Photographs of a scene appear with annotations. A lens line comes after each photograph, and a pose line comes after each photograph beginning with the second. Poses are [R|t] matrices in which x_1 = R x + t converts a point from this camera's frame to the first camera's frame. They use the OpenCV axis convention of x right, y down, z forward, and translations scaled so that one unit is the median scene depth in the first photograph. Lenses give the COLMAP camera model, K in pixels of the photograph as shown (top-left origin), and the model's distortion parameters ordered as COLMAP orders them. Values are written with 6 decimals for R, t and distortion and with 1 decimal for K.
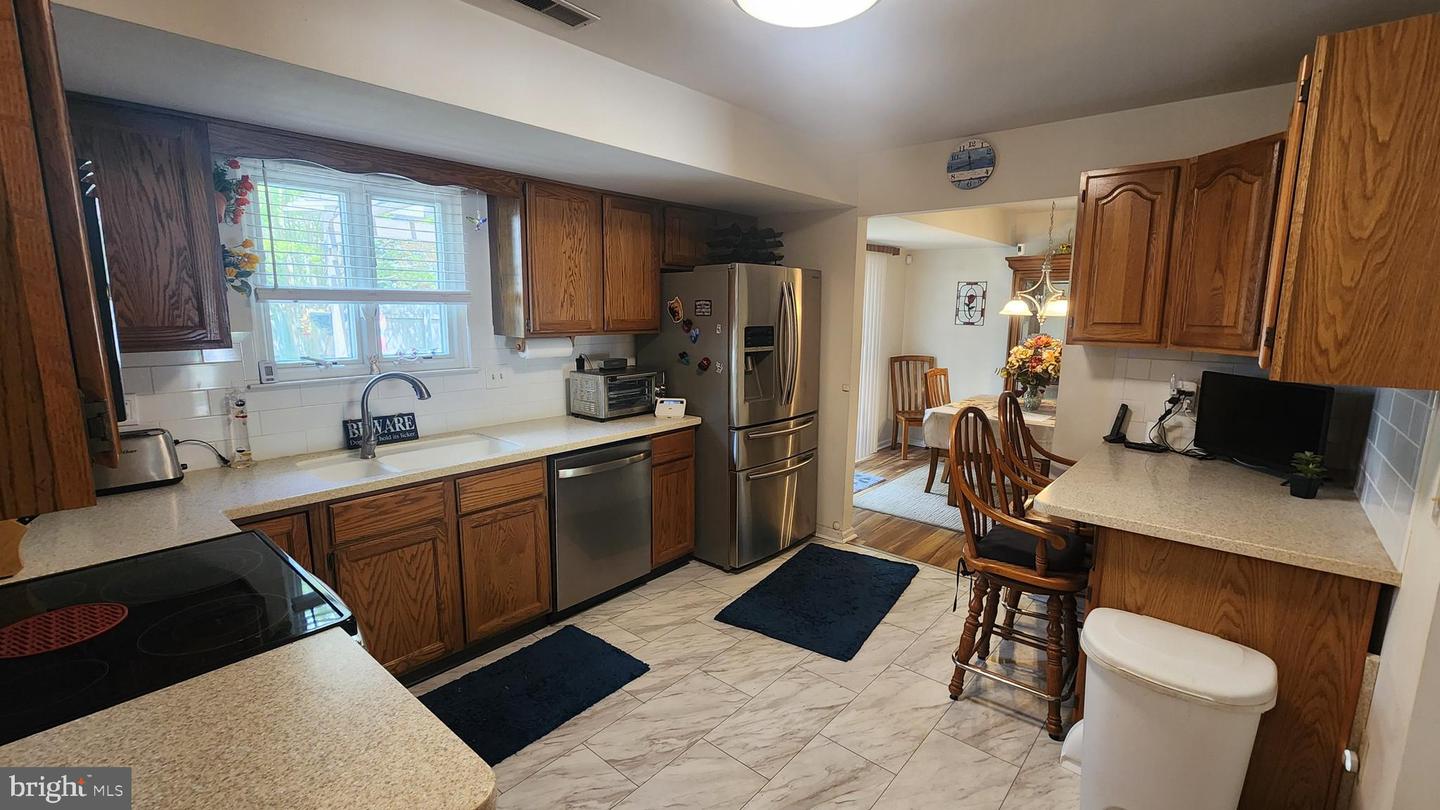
lens RADIAL K [[610.5, 0, 720.0], [0, 610.5, 405.0], [0, 0, 1]] dist [-0.000426, -0.000027]
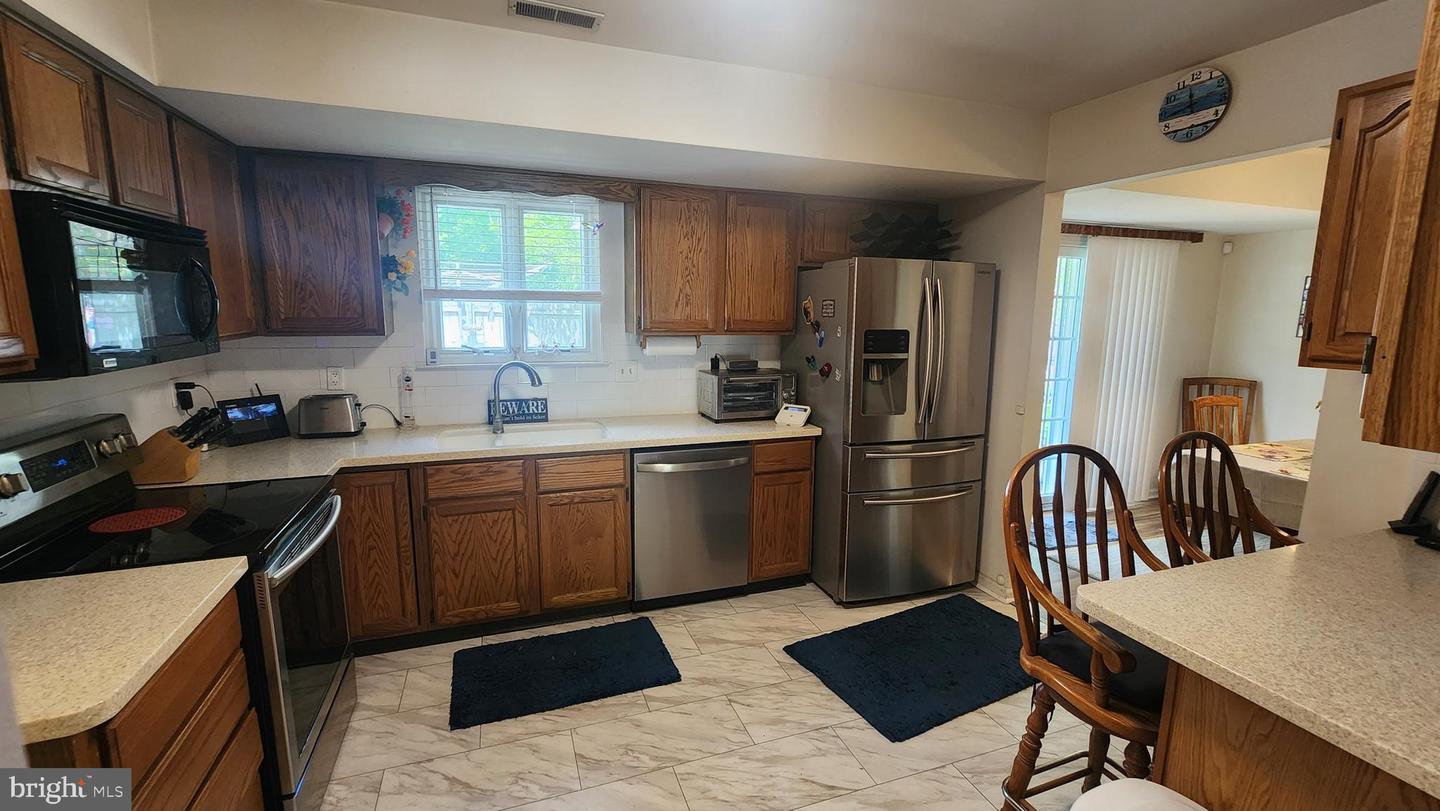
lens RADIAL K [[616.1, 0, 725.0], [0, 616.1, 404.5], [0, 0, 1]] dist [-0.000392, 0.000034]
pose [[0.877780, 0.078214, -0.472636, 0.339501], [-0.083318, 0.996471, 0.010163, -0.015502], [0.471763, 0.030458, 0.881199, 0.149090]]
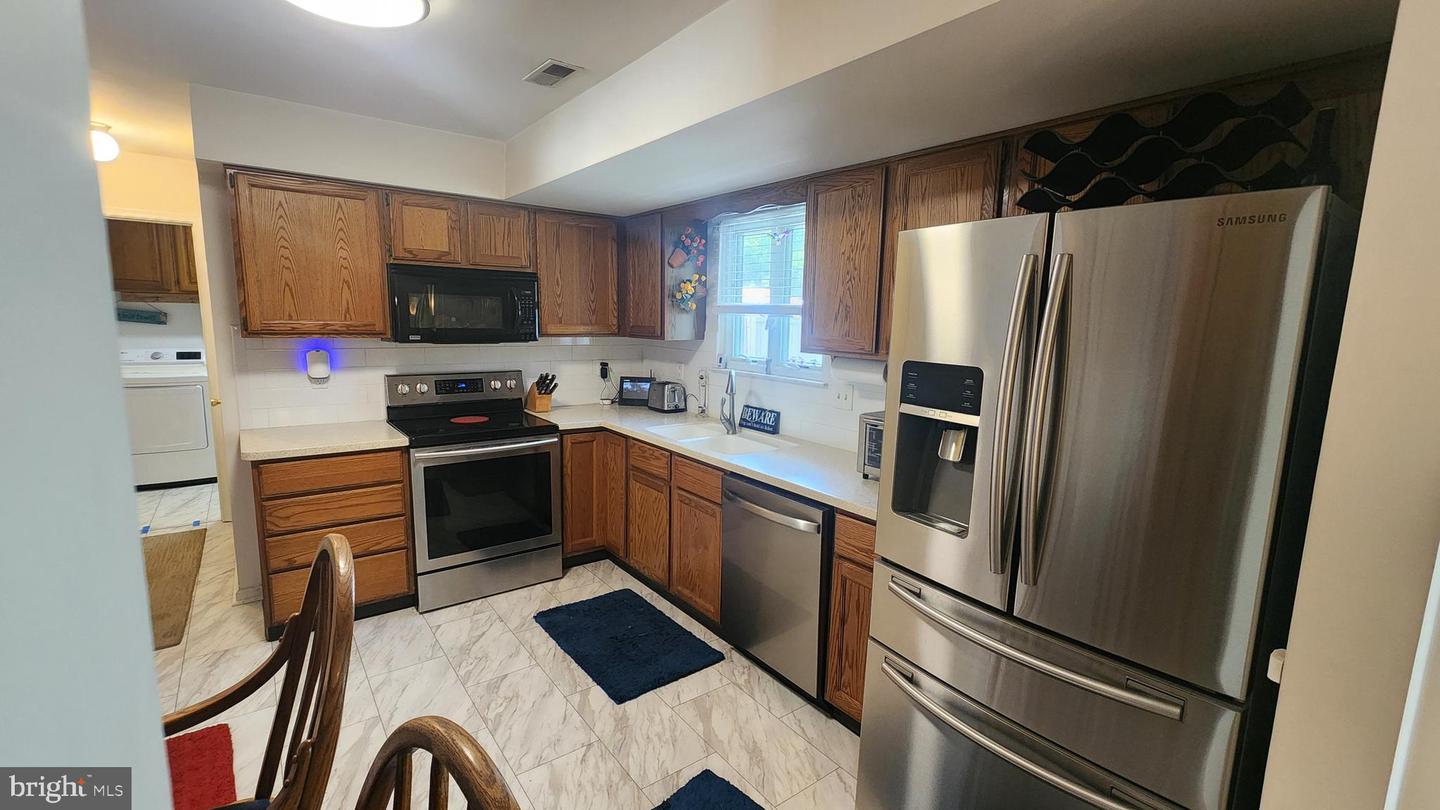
lens RADIAL K [[604.5, 0, 727.0], [0, 604.5, 405.9], [0, 0, 1]] dist [0.000582, 0.000022]
pose [[-0.184346, 0.131567, -0.974016, 0.627522], [-0.188034, 0.967974, 0.166339, -0.171214], [0.964707, 0.213812, -0.153703, 1.100274]]
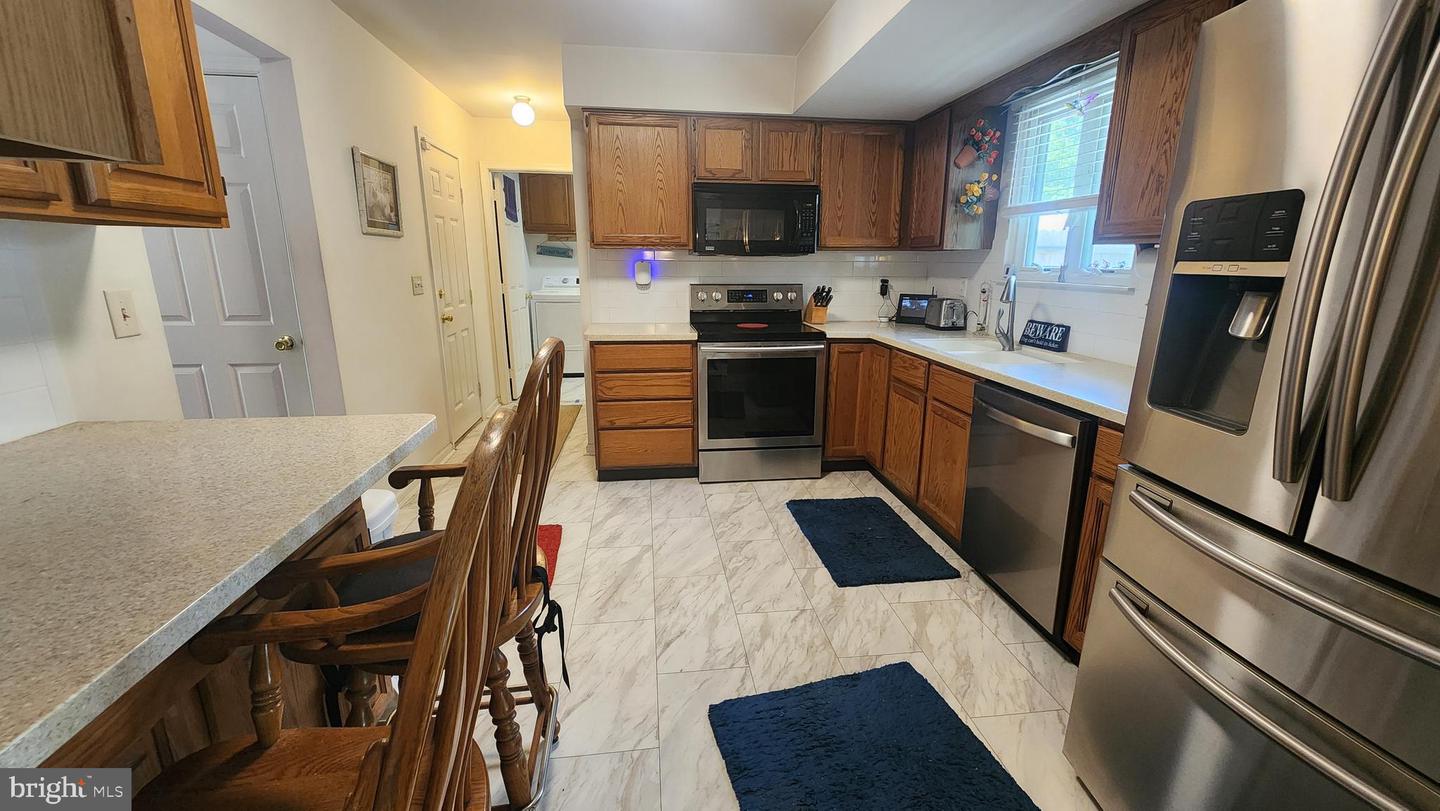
lens RADIAL K [[586.5, 0, 729.8], [0, 586.5, 405.1], [0, 0, 1]] dist [-0.000217, 0.000011]
pose [[-0.650800, 0.169541, -0.740078, 0.580871], [-0.136228, 0.932856, 0.333498, -0.110794], [0.746928, 0.317860, -0.584007, 1.208624]]
